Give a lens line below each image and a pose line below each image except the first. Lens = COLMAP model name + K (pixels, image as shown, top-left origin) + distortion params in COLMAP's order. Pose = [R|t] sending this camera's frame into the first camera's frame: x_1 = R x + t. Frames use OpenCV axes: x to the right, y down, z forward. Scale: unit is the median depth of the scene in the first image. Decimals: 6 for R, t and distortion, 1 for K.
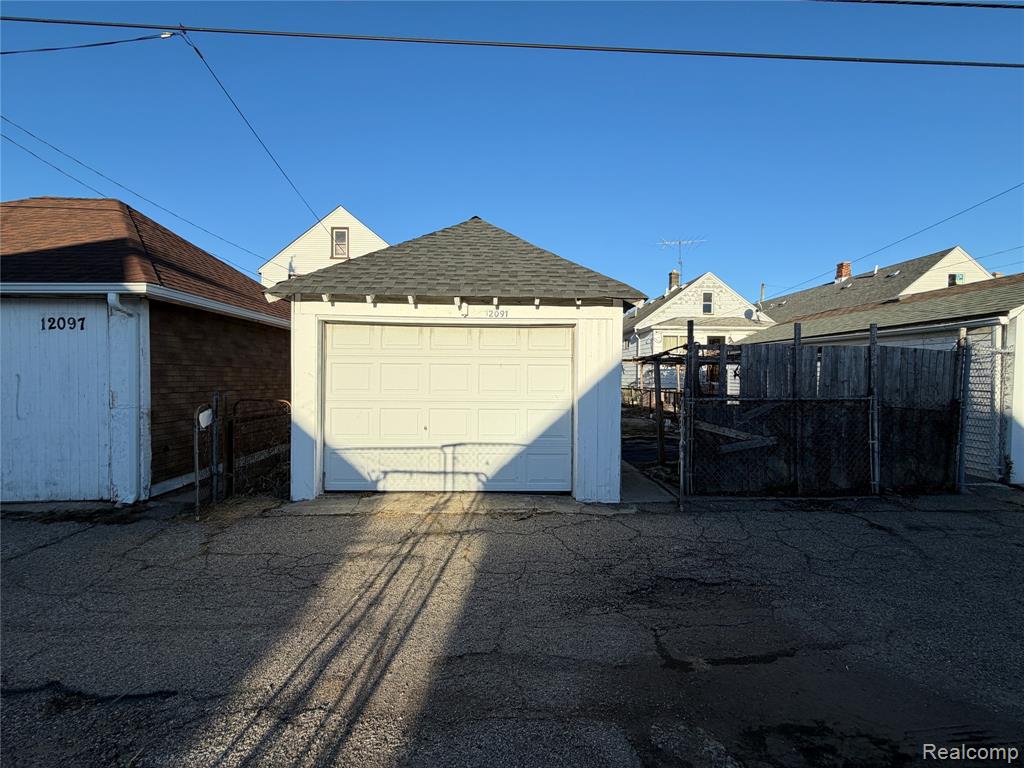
lens RADIAL K [[408.3, 0, 515.2], [0, 408.3, 380.6], [0, 0, 1]] dist [-0.001984, -0.000152]
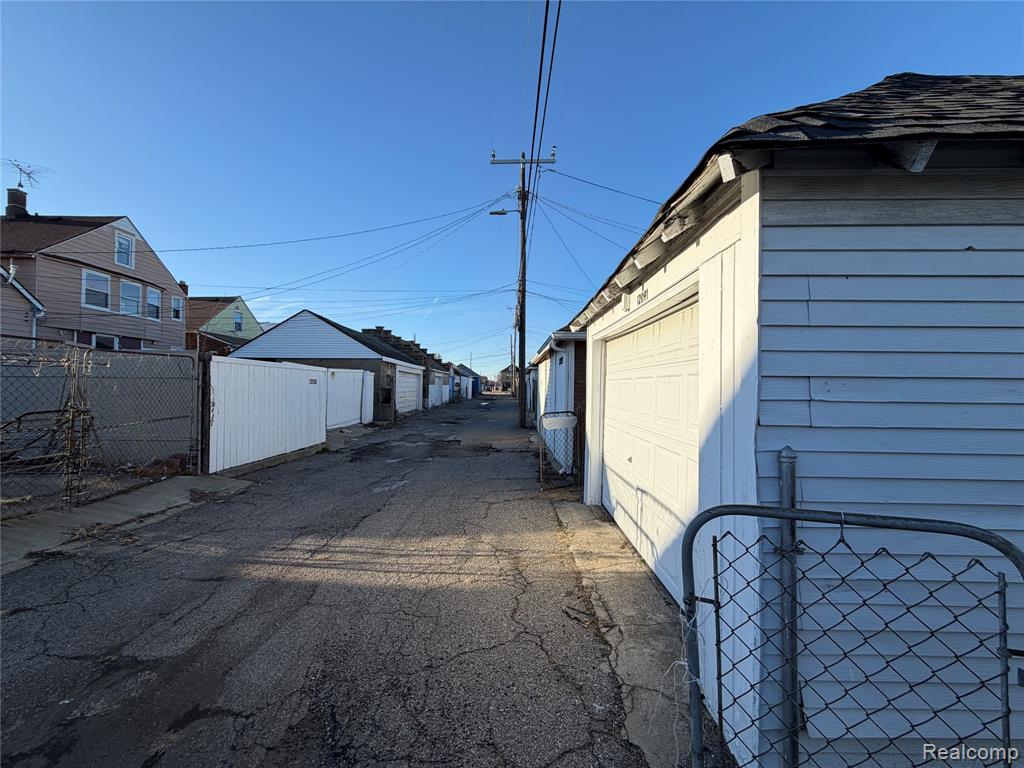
lens RADIAL K [[408.3, 0, 510.6], [0, 408.3, 385.8], [0, 0, 1]] dist [-0.001984, -0.000152]
pose [[-0.039989, -0.007451, -0.999172, 0.845602], [-0.021183, 0.999754, -0.006607, -0.024806], [0.998976, 0.020901, -0.040137, 1.158314]]
